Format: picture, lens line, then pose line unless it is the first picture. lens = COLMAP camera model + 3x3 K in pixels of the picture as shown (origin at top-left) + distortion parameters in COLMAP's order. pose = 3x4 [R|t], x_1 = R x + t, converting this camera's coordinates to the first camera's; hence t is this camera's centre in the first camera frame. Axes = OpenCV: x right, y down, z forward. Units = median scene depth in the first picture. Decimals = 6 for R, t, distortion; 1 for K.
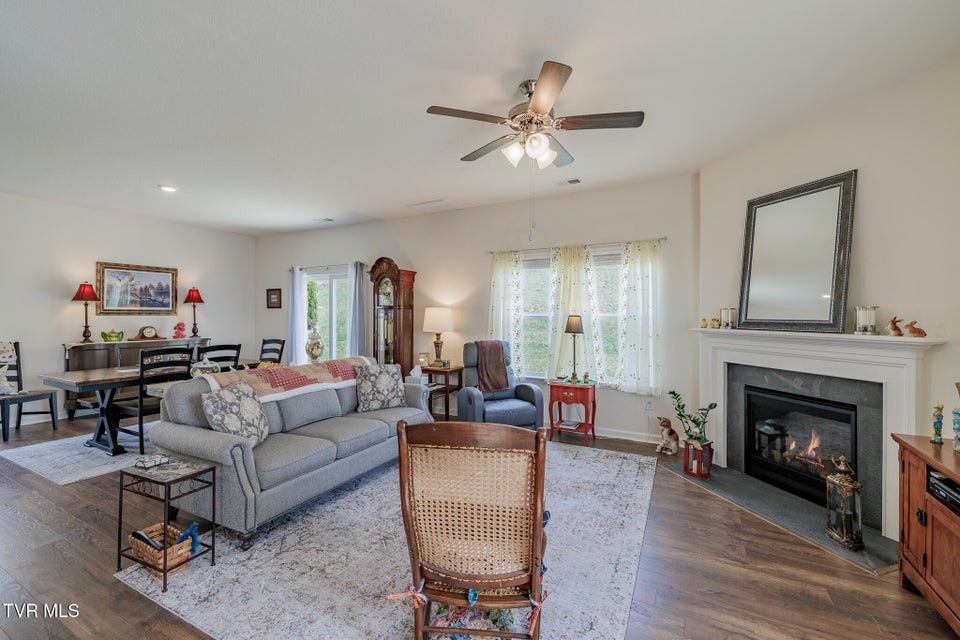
lens RADIAL K [[402.9, 0, 482.2], [0, 402.9, 316.3], [0, 0, 1]] dist [-0.003182, 0.001350]
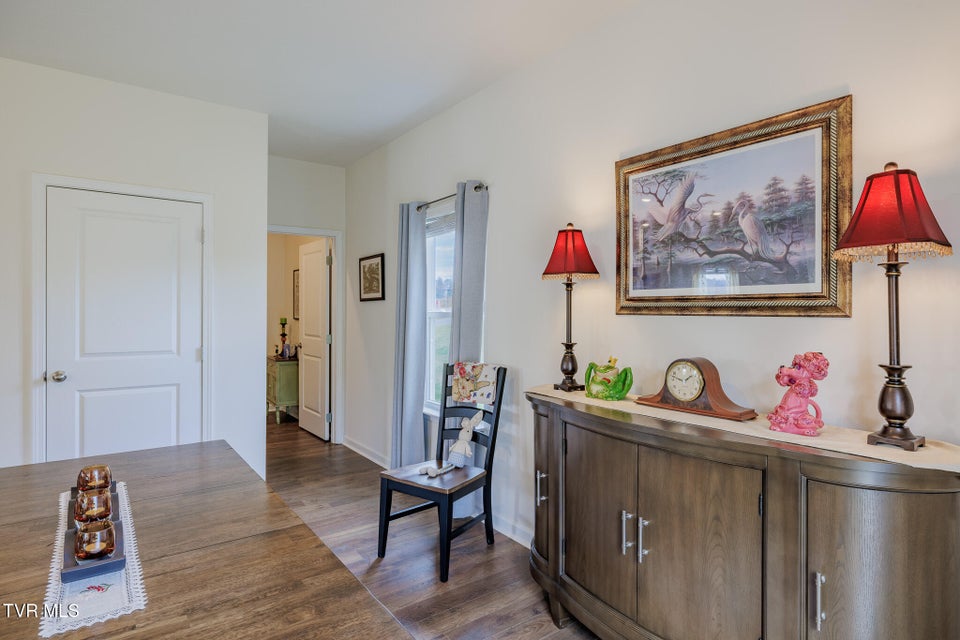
lens RADIAL K [[532.2, 0, 484.5], [0, 532.2, 317.8], [0, 0, 1]] dist [-0.004350, -0.000004]
pose [[-0.445164, 0.001302, -0.895448, -0.572687], [-0.015228, 0.999843, 0.009024, -0.002694], [0.895320, 0.017653, -0.445074, 1.284263]]
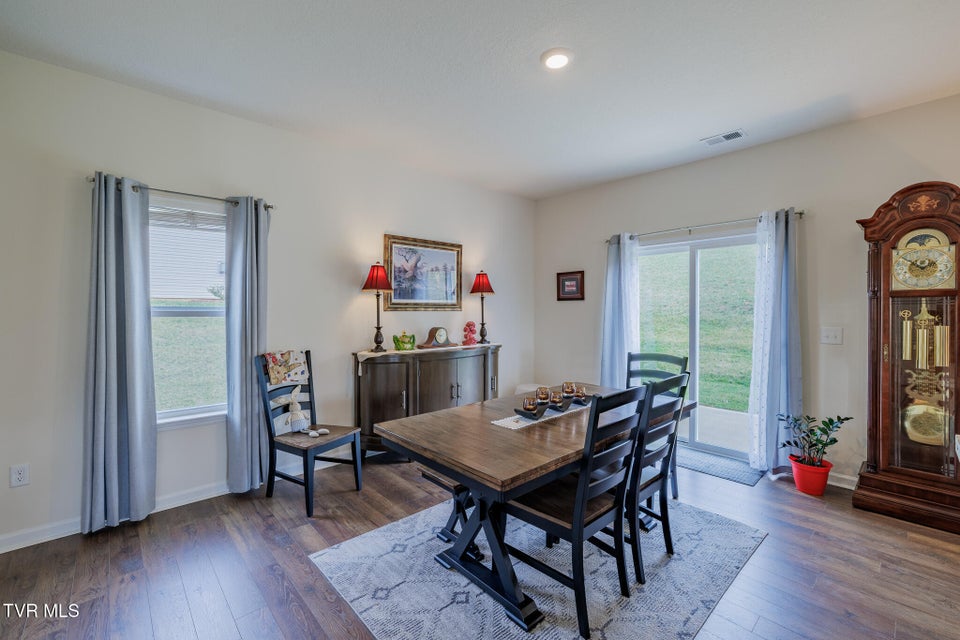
lens RADIAL K [[402.9, 0, 472.5], [0, 402.9, 316.1], [0, 0, 1]] dist [-0.003182, 0.001350]
pose [[0.938914, 0.002062, -0.344145, -0.670049], [0.001288, 0.999954, 0.009505, -0.000523], [0.344149, -0.009368, 0.938868, 0.462853]]
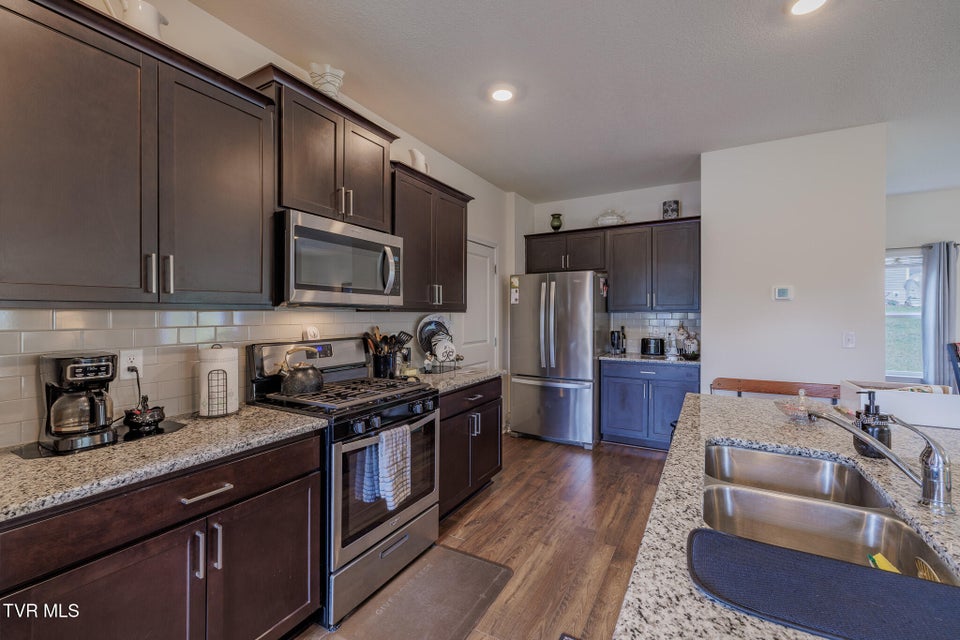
lens RADIAL K [[402.9, 0, 480.7], [0, 402.9, 314.9], [0, 0, 1]] dist [-0.003182, 0.001350]
pose [[-0.029778, -0.002086, -0.999554, -0.204528], [-0.002428, 0.999995, -0.002014, 0.002196], [0.999554, 0.002367, -0.029783, -0.154072]]
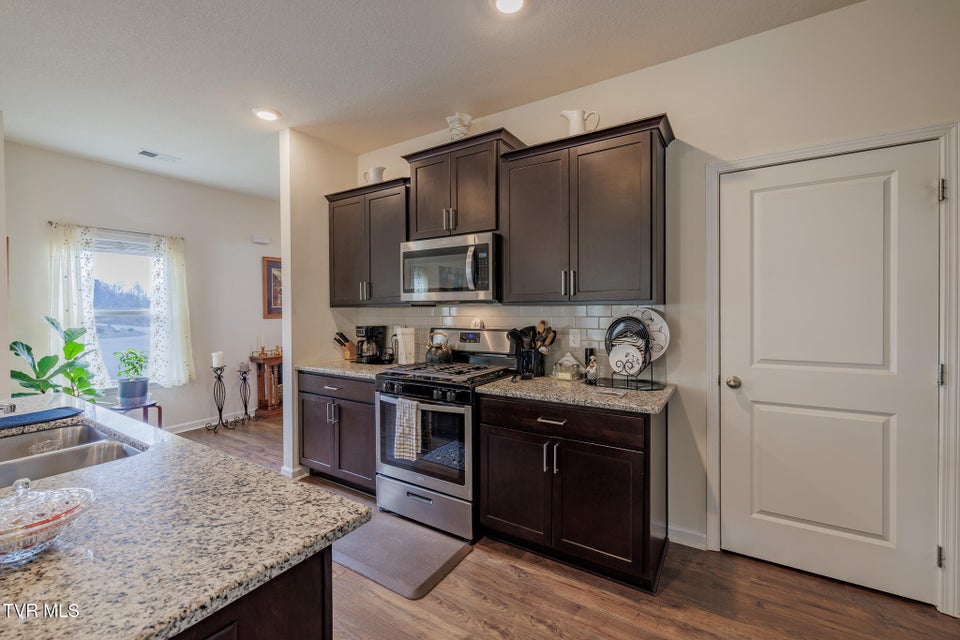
lens RADIAL K [[402.9, 0, 481.3], [0, 402.9, 311.5], [0, 0, 1]] dist [-0.003182, 0.001350]
pose [[-0.996702, 0.004807, 0.081003, -0.754566], [0.005862, 0.999901, 0.012795, -0.002382], [-0.080934, 0.013227, -0.996632, 0.256877]]
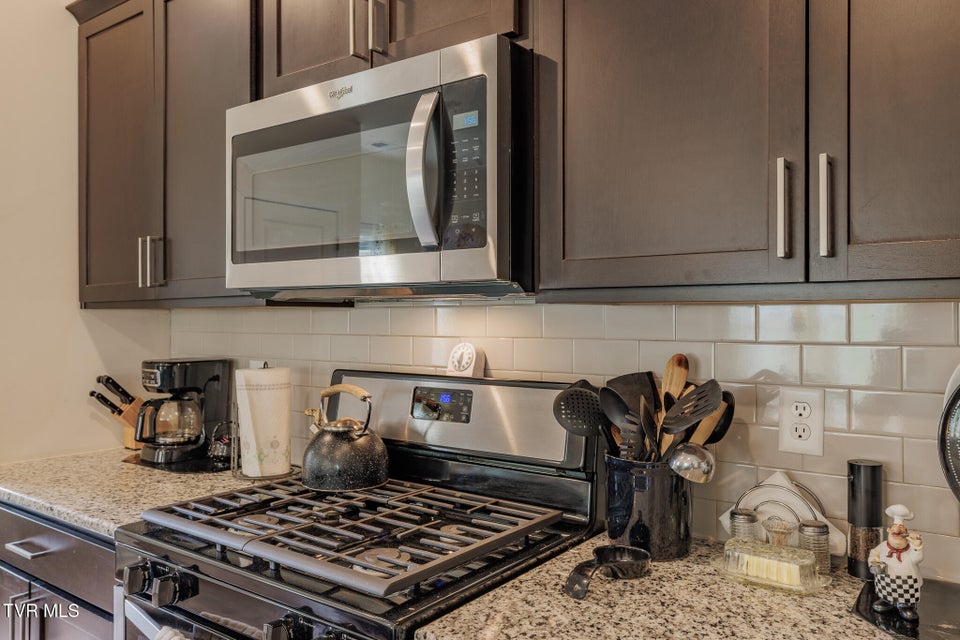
lens RADIAL K [[742.4, 0, 458.5], [0, 742.4, 311.2], [0, 0, 1]] dist [0.008358, 0.002981]
pose [[-0.983531, 0.002795, 0.180717, -0.760501], [0.003337, 0.999991, 0.002697, -0.000701], [-0.180708, 0.003256, -0.983531, -0.008708]]
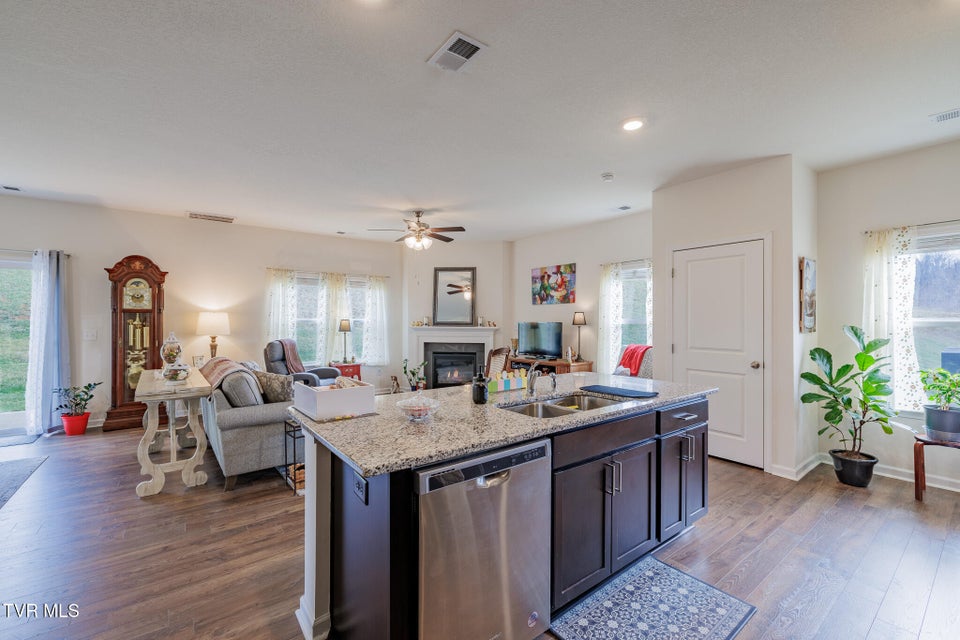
lens RADIAL K [[402.9, 0, 479.3], [0, 402.9, 318.9], [0, 0, 1]] dist [-0.003182, 0.001350]
pose [[0.416773, 0.003782, 0.909003, -0.880985], [0.000556, 0.999990, -0.004415, 0.001307], [-0.909010, 0.002345, 0.416767, -0.092663]]
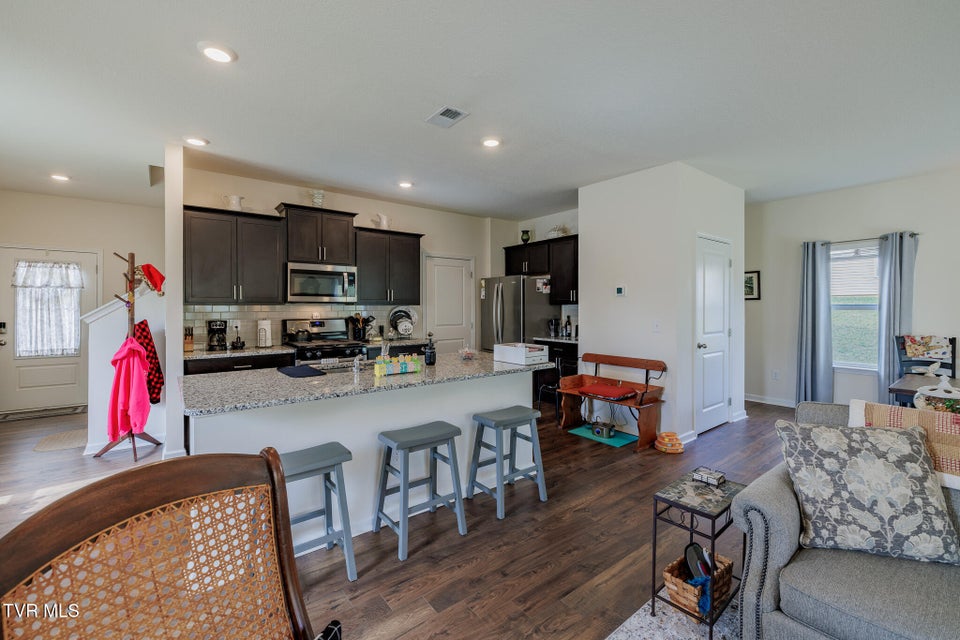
lens RADIAL K [[402.9, 0, 472.6], [0, 402.9, 309.8], [0, 0, 1]] dist [-0.003182, 0.001350]
pose [[-0.416527, 0.005374, -0.909107, 0.075809], [-0.003462, 0.999966, 0.007497, 0.000634], [0.909117, 0.006271, -0.416495, 0.416882]]
